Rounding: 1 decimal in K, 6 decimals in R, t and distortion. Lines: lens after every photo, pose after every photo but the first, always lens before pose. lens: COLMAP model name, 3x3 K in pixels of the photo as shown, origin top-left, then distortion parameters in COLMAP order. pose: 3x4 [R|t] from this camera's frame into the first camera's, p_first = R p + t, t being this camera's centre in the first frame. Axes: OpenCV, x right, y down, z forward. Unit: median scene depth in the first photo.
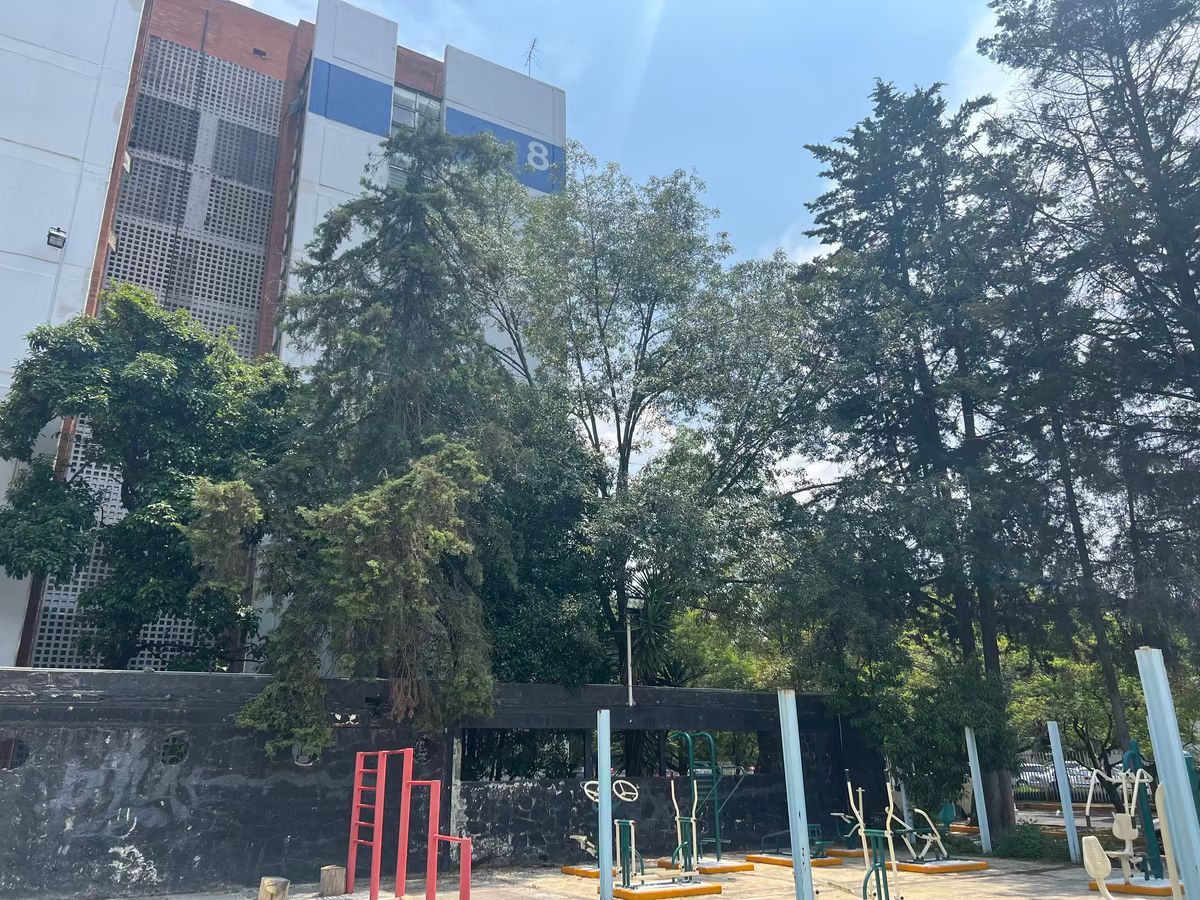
lens RADIAL K [[914.1, 0, 600.0], [0, 914.1, 450.0], [0, 0, 1]] dist [0.047439, -0.036430]
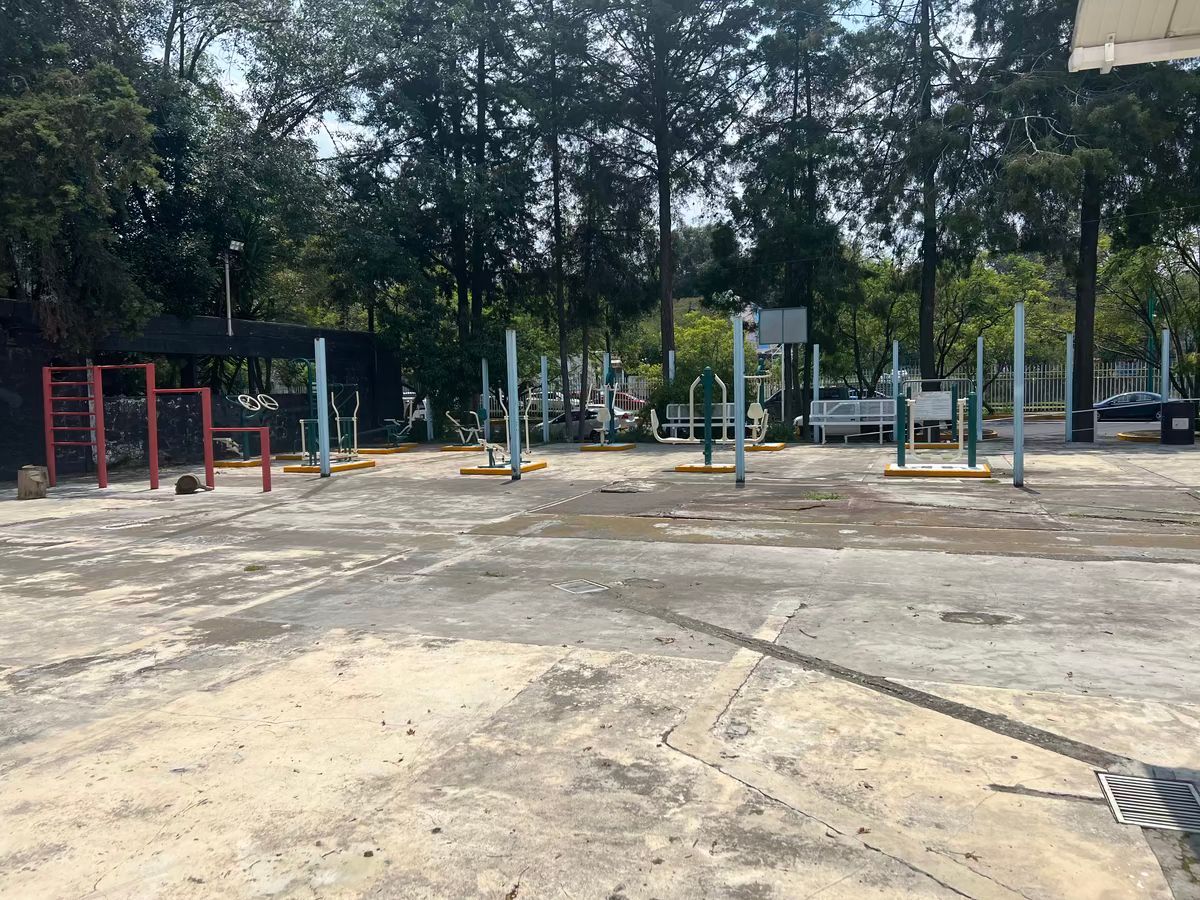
lens RADIAL K [[914.1, 0, 600.0], [0, 914.1, 450.0], [0, 0, 1]] dist [0.047439, -0.036430]
pose [[0.775410, -0.044247, 0.629907, -0.316698], [-0.195481, 0.931719, 0.306083, -0.024593], [-0.600439, -0.360474, 0.713814, -0.127545]]
